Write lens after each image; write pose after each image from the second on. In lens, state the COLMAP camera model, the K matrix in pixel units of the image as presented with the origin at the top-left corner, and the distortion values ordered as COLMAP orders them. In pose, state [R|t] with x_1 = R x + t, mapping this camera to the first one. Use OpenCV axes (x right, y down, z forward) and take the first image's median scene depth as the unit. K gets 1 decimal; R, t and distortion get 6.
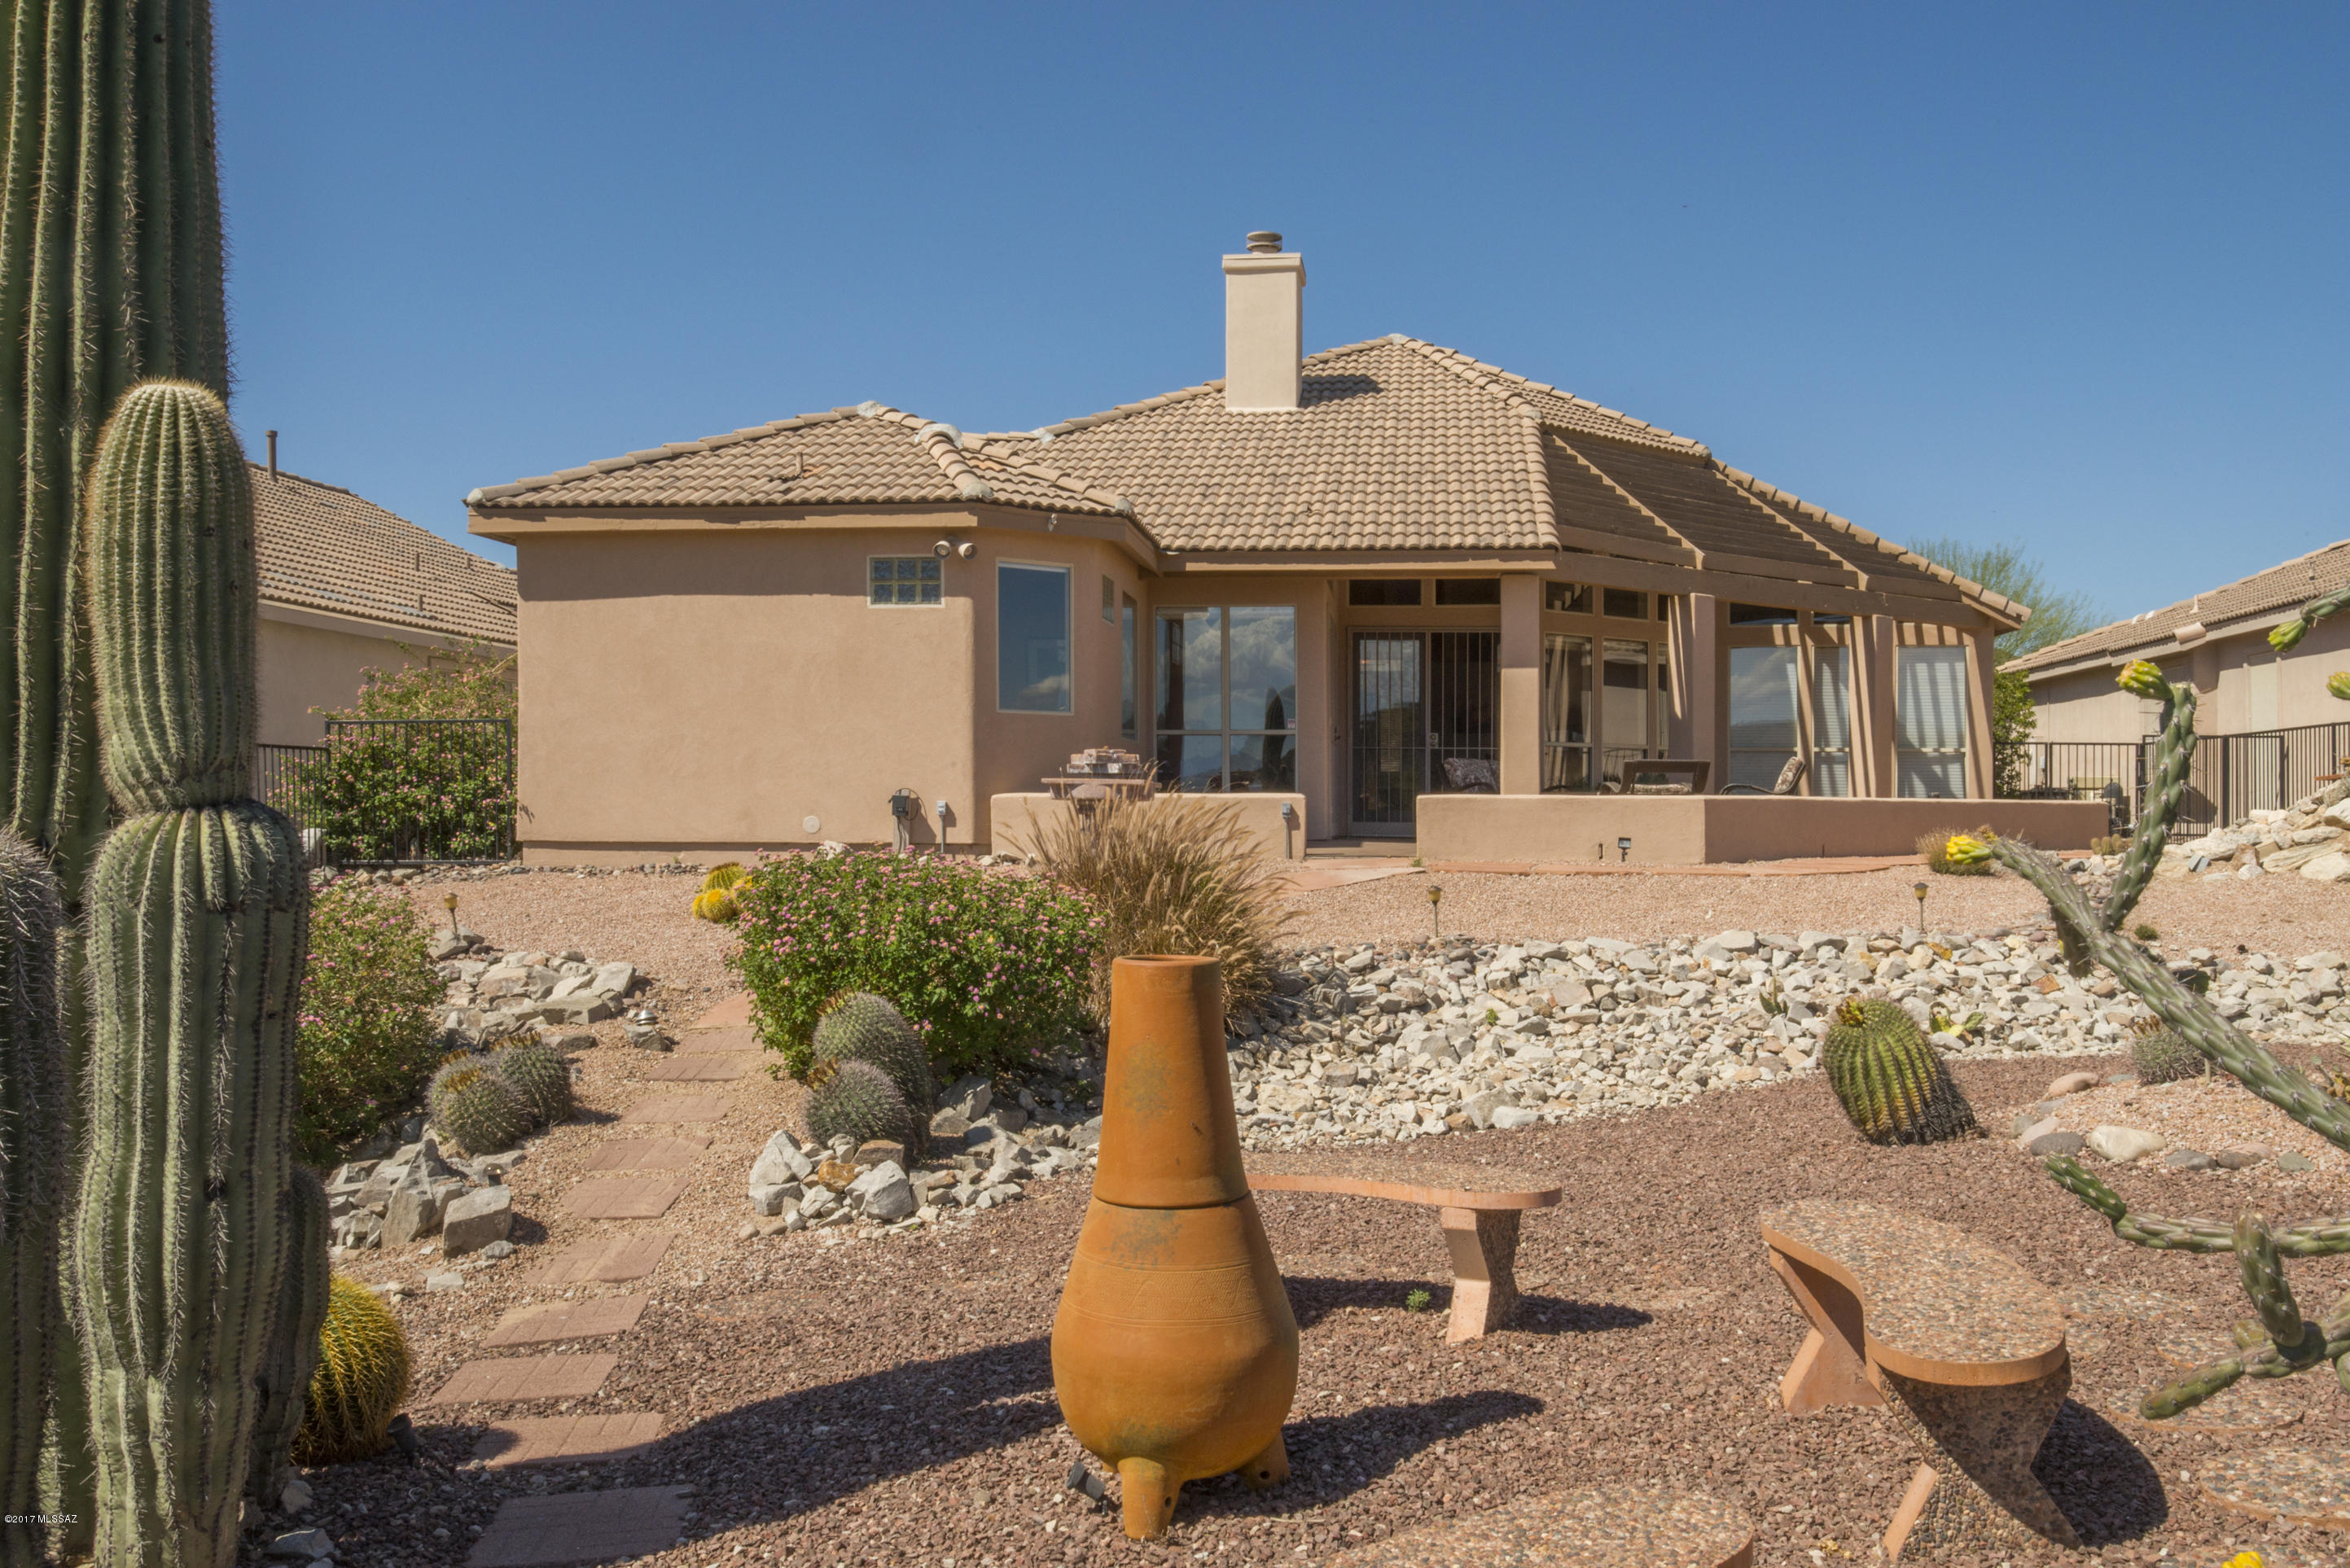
lens RADIAL K [[1769.9, 0, 1176.0], [0, 1769.9, 807.4], [0, 0, 1]] dist [0.038291, -0.001866]
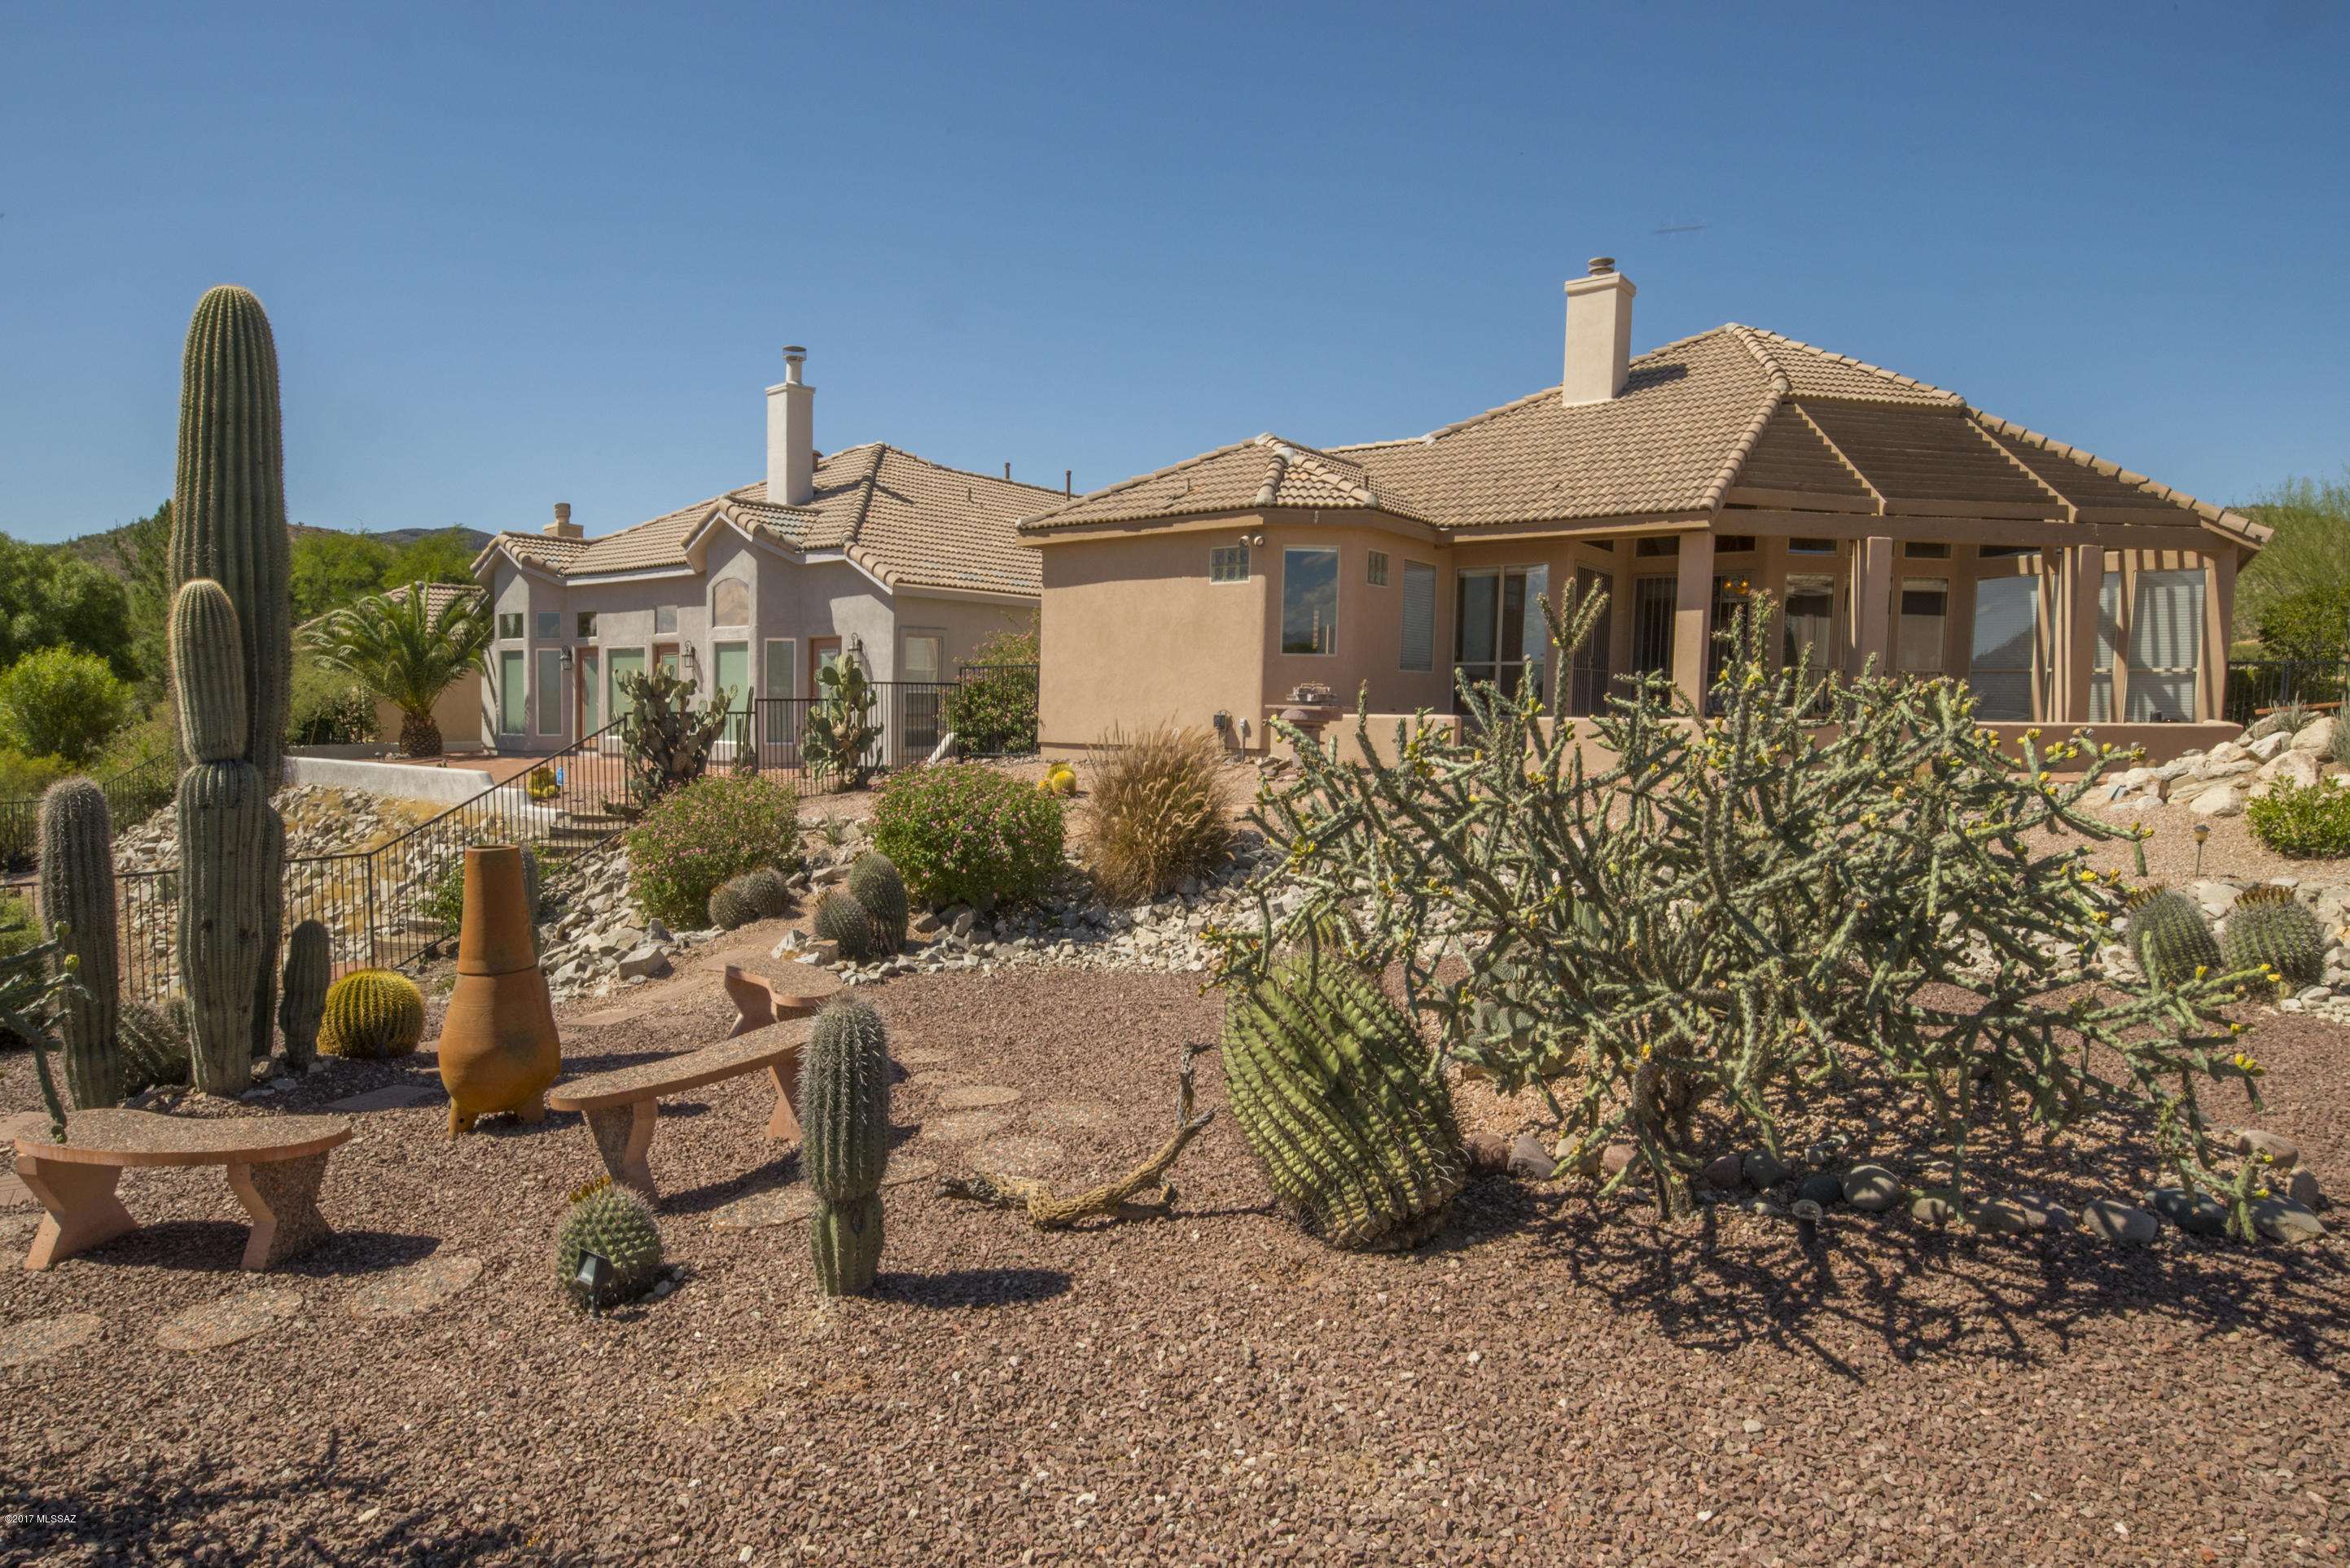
lens RADIAL K [[1332.3, 0, 1168.3], [0, 1332.3, 762.0], [0, 0, 1]] dist [-0.001961, 0.000755]
pose [[0.876358, 0.017390, -0.481346, 0.293803], [0.003434, 0.999097, 0.042348, -0.013003], [0.481647, -0.038766, 0.875507, 0.025045]]
